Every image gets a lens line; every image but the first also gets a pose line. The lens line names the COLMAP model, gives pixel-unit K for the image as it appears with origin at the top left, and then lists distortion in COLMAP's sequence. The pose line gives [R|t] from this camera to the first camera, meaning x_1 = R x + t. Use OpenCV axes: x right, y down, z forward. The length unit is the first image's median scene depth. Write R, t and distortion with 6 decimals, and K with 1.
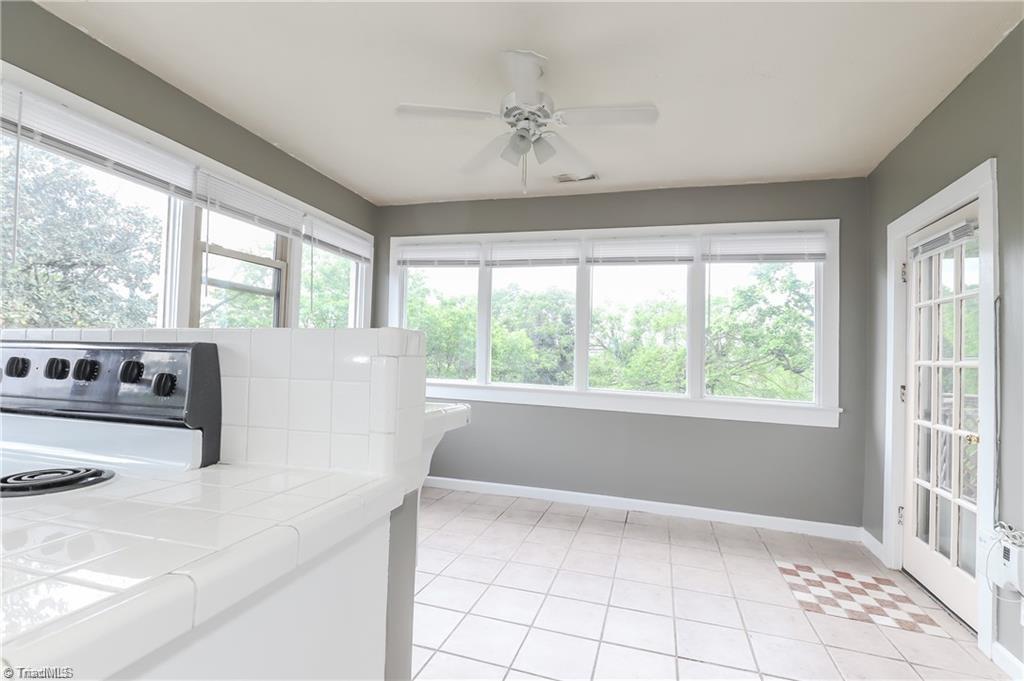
lens RADIAL K [[480.1, 0, 512.0], [0, 480.1, 340.5], [0, 0, 1]] dist [-0.002849, -0.001057]
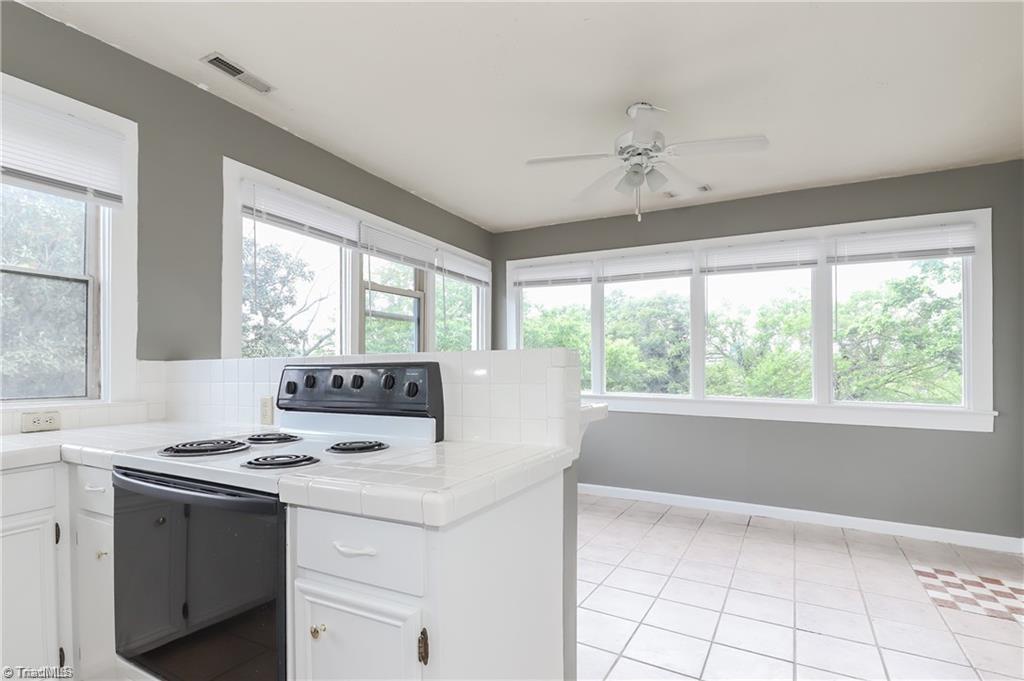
lens RADIAL K [[528.5, 0, 474.1], [0, 528.5, 368.8], [0, 0, 1]] dist [-0.004920, -0.001923]
pose [[0.966821, -0.028935, -0.253811, -0.033643], [0.036294, 0.999044, 0.024357, -0.003932], [0.252863, -0.032761, 0.966947, -0.230942]]
